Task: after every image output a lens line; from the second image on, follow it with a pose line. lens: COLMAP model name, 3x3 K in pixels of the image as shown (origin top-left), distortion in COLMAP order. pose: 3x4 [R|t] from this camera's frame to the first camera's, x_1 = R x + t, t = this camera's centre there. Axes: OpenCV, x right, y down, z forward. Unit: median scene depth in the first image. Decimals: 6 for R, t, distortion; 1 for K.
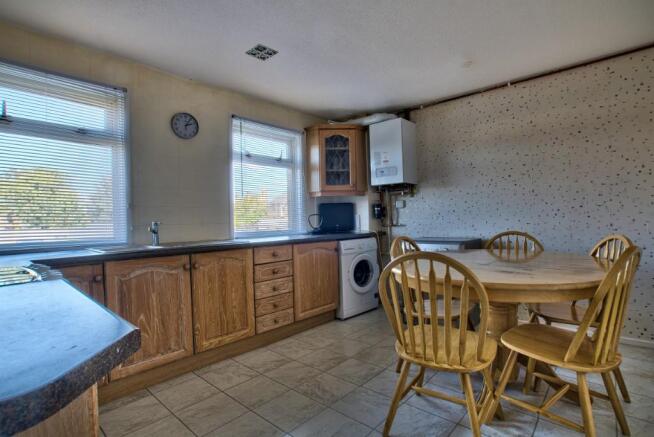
lens RADIAL K [[315.0, 0, 326.6], [0, 315.0, 220.7], [0, 0, 1]] dist [-0.033847, 0.000963]
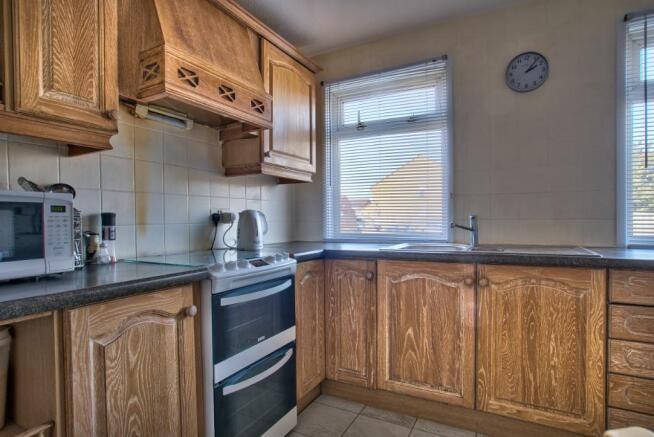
lens RADIAL K [[365.0, 0, 326.7], [0, 365.0, 222.1], [0, 0, 1]] dist [-0.030846, 0.004488]
pose [[0.231515, 0.029669, -0.972379, 0.246853], [0.007829, 0.999446, 0.032359, -0.012095], [0.972800, -0.015104, 0.231155, 0.478183]]
